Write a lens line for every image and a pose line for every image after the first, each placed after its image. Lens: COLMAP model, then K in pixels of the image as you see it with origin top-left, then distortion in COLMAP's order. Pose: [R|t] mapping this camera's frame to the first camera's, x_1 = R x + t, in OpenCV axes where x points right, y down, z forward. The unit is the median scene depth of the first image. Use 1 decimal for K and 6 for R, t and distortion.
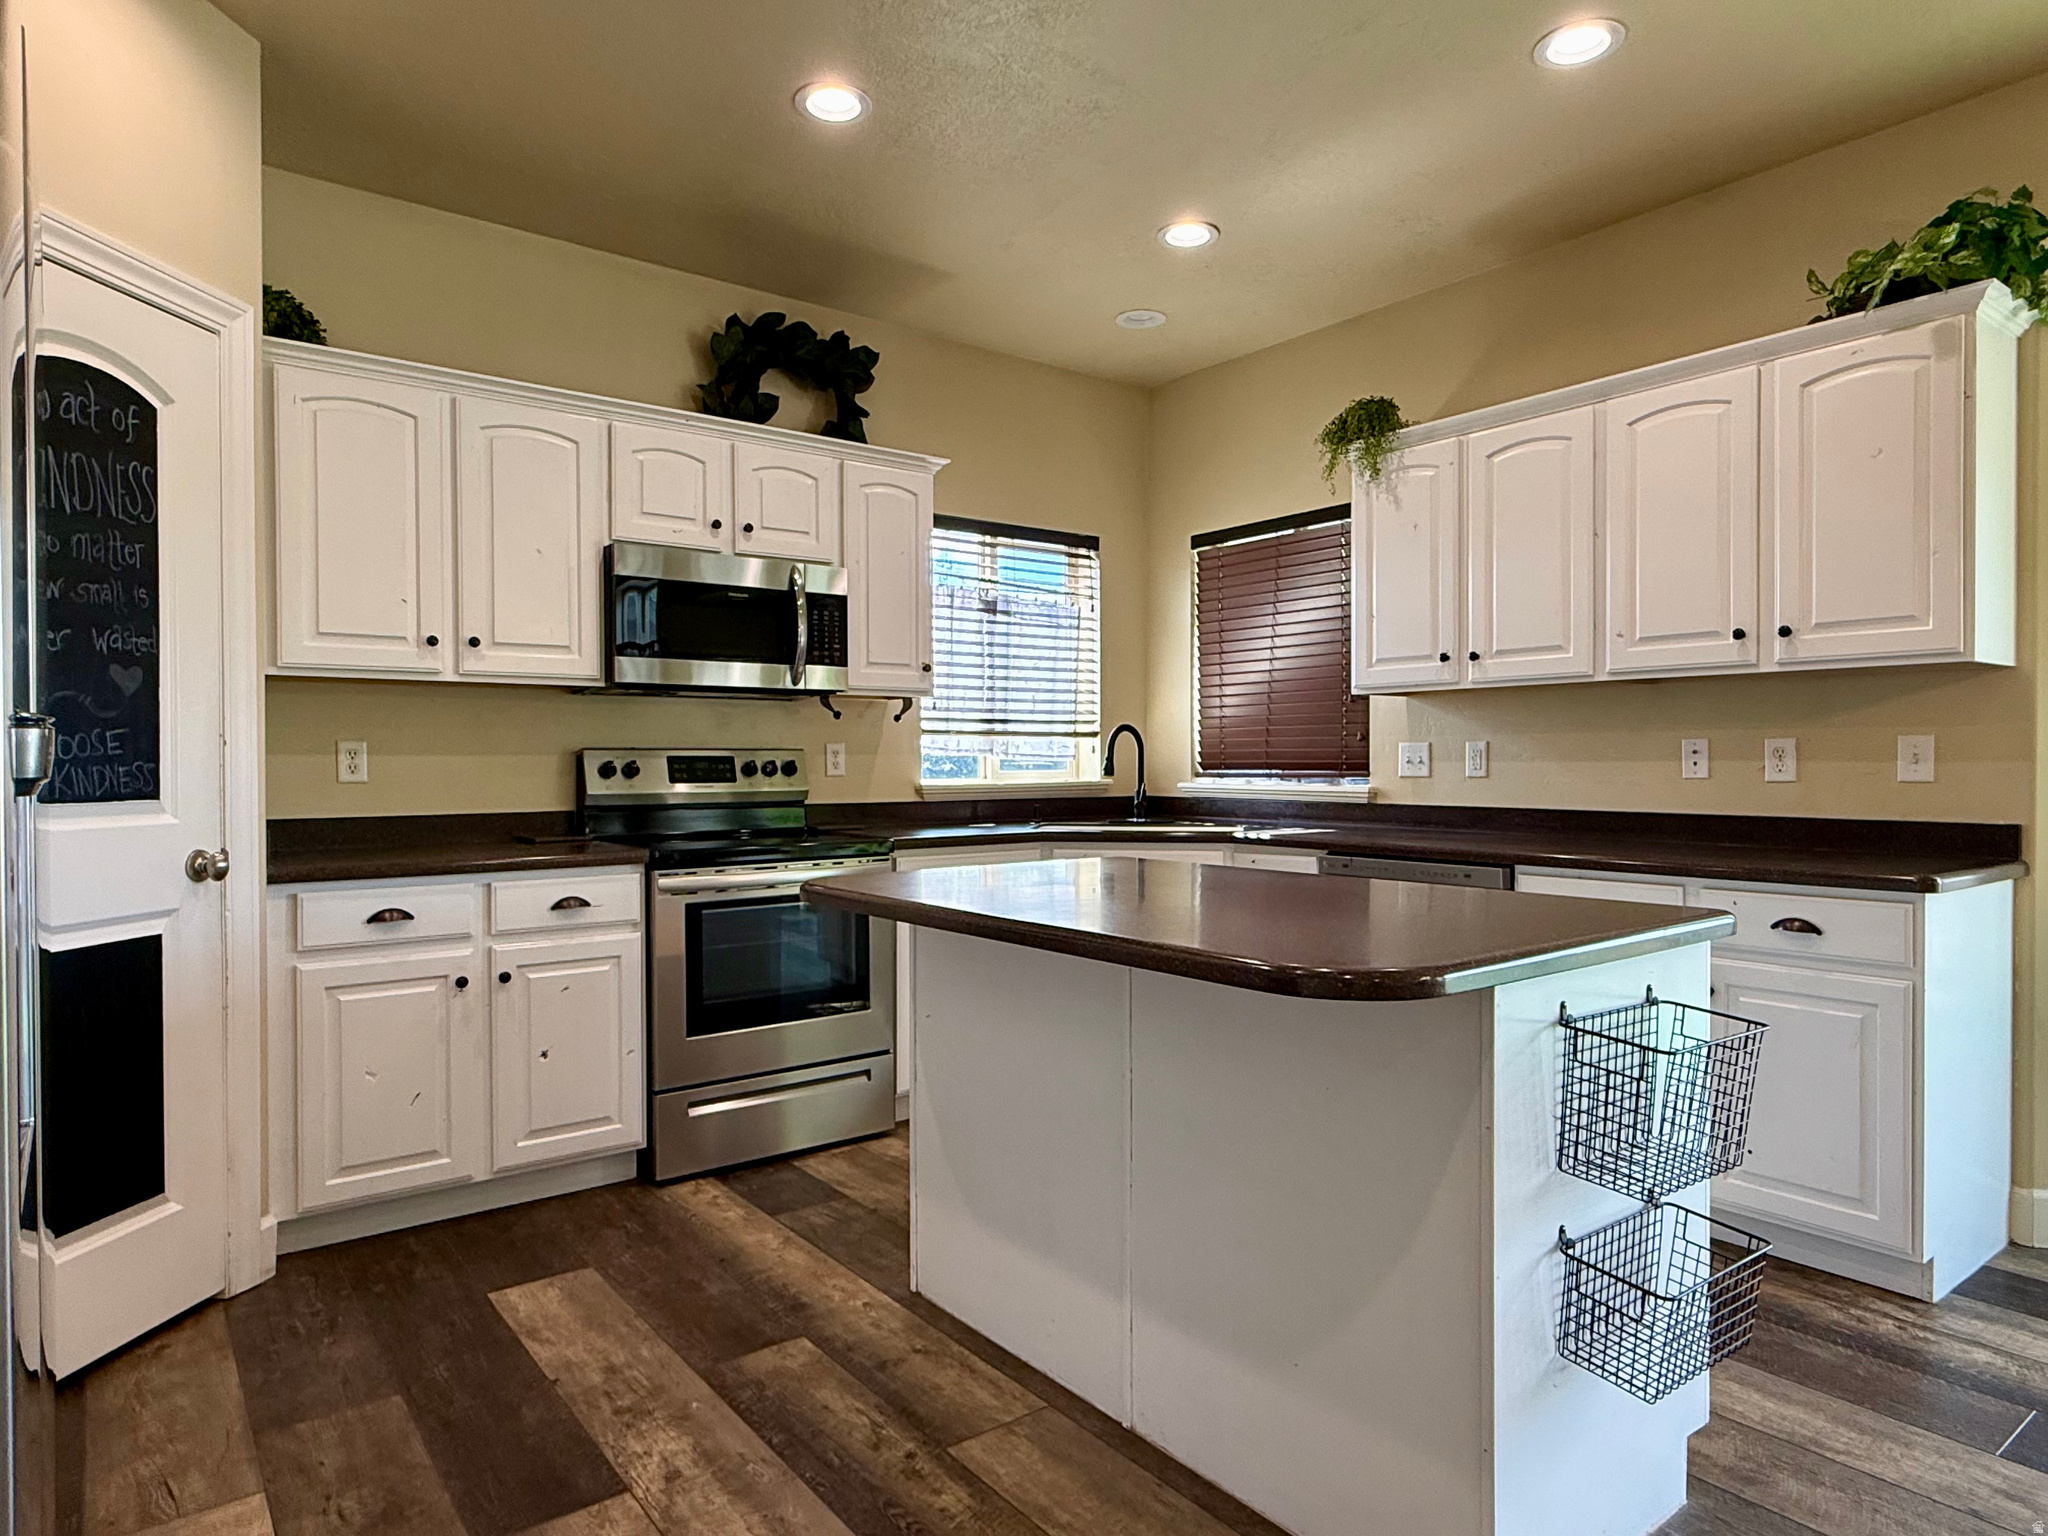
lens RADIAL K [[1212.4, 0, 1024.4], [0, 1212.4, 776.0], [0, 0, 1]] dist [-0.000086, -0.001001]
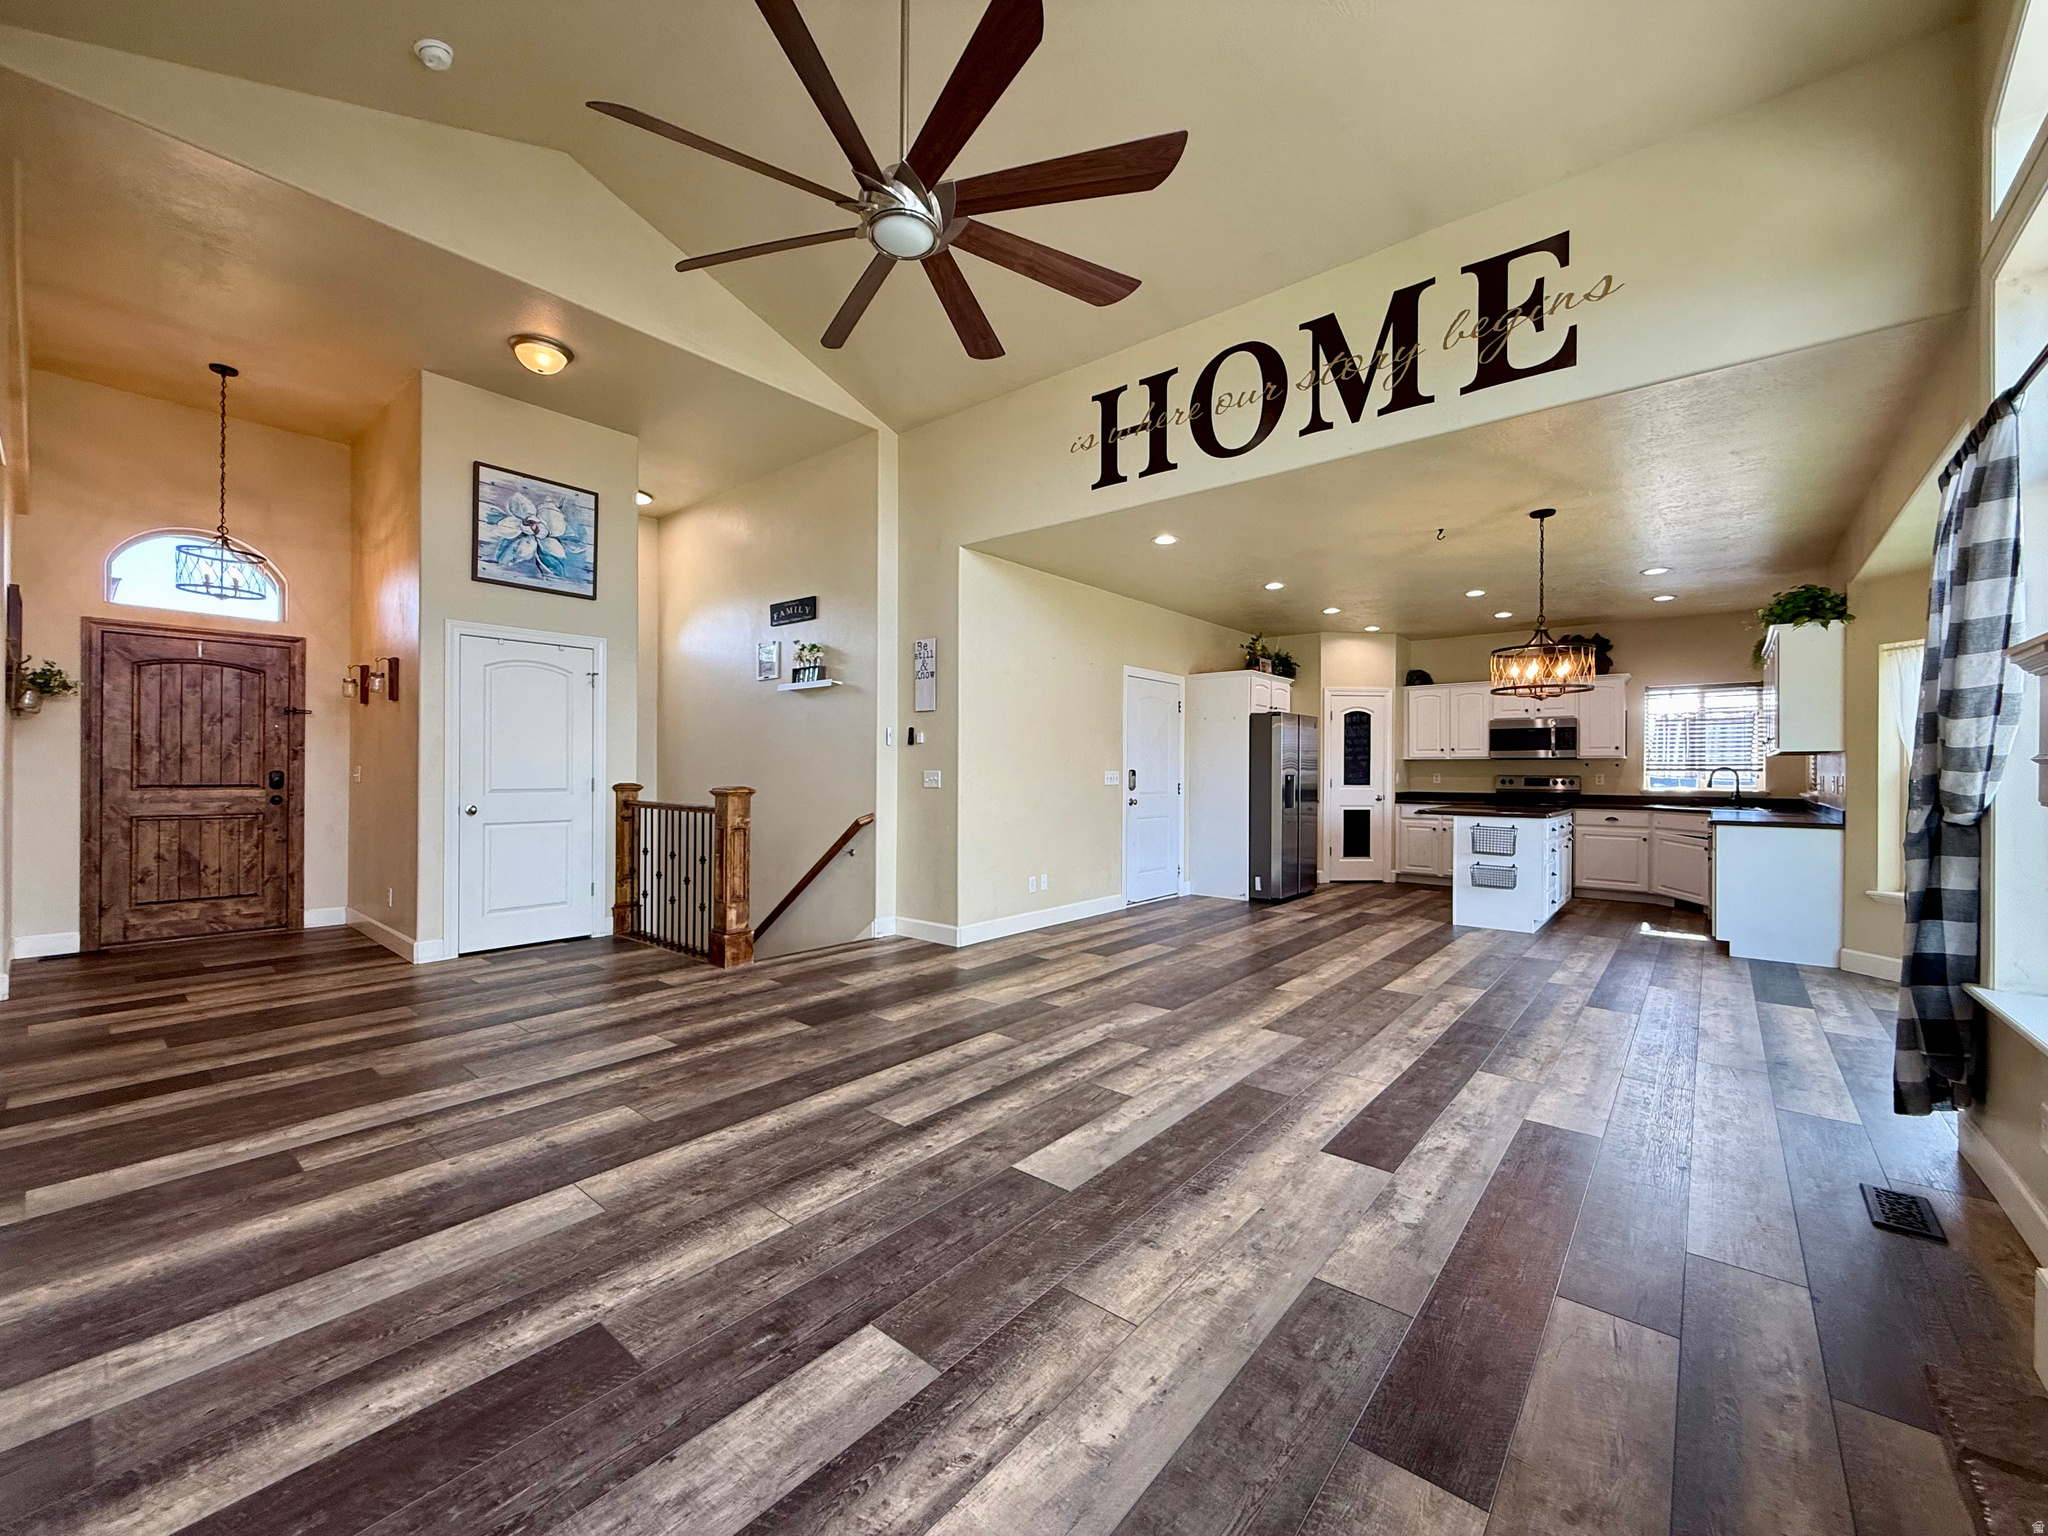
lens RADIAL K [[814.3, 0, 1022.4], [0, 814.3, 776.9], [0, 0, 1]] dist [0.001736, 0.000062]
pose [[0.217550, 0.011779, -0.975978, 1.875102], [-0.017975, 0.999806, 0.008060, -0.014610], [0.975884, 0.015790, 0.217719, -0.991313]]
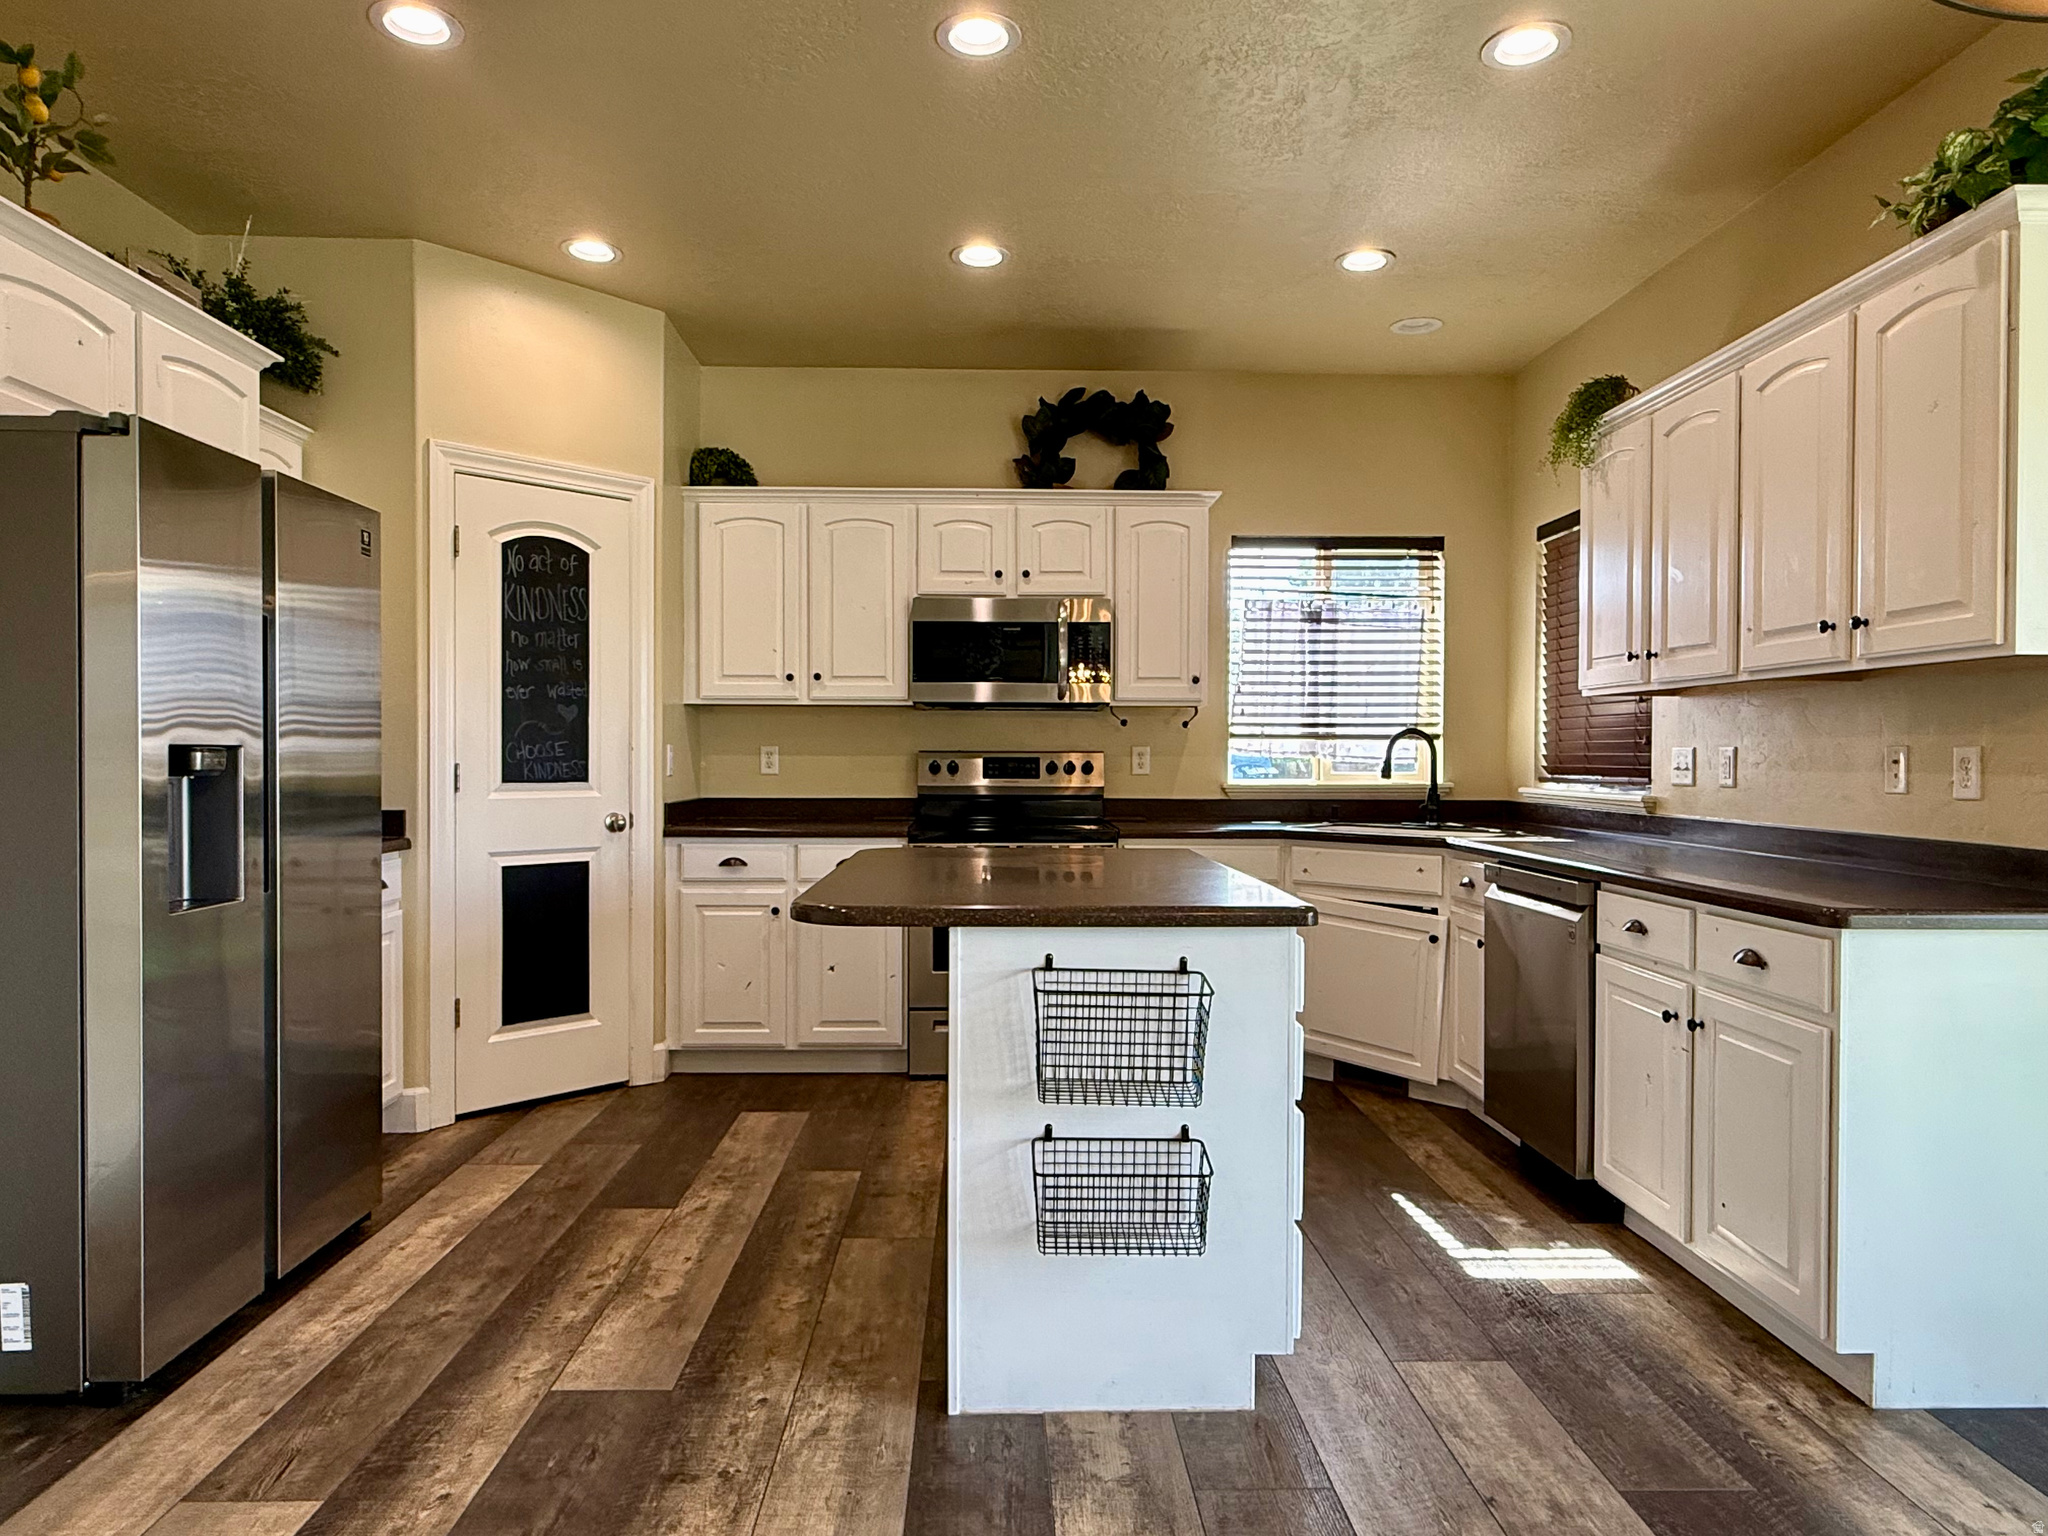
lens RADIAL K [[1281.1, 0, 1013.0], [0, 1281.1, 774.7], [0, 0, 1]] dist [-0.003353, 0.004904]
pose [[0.805281, 0.015434, -0.592692, 0.614206], [-0.014189, 0.999876, 0.006758, -0.008778], [0.592723, 0.002968, 0.805401, -0.072542]]
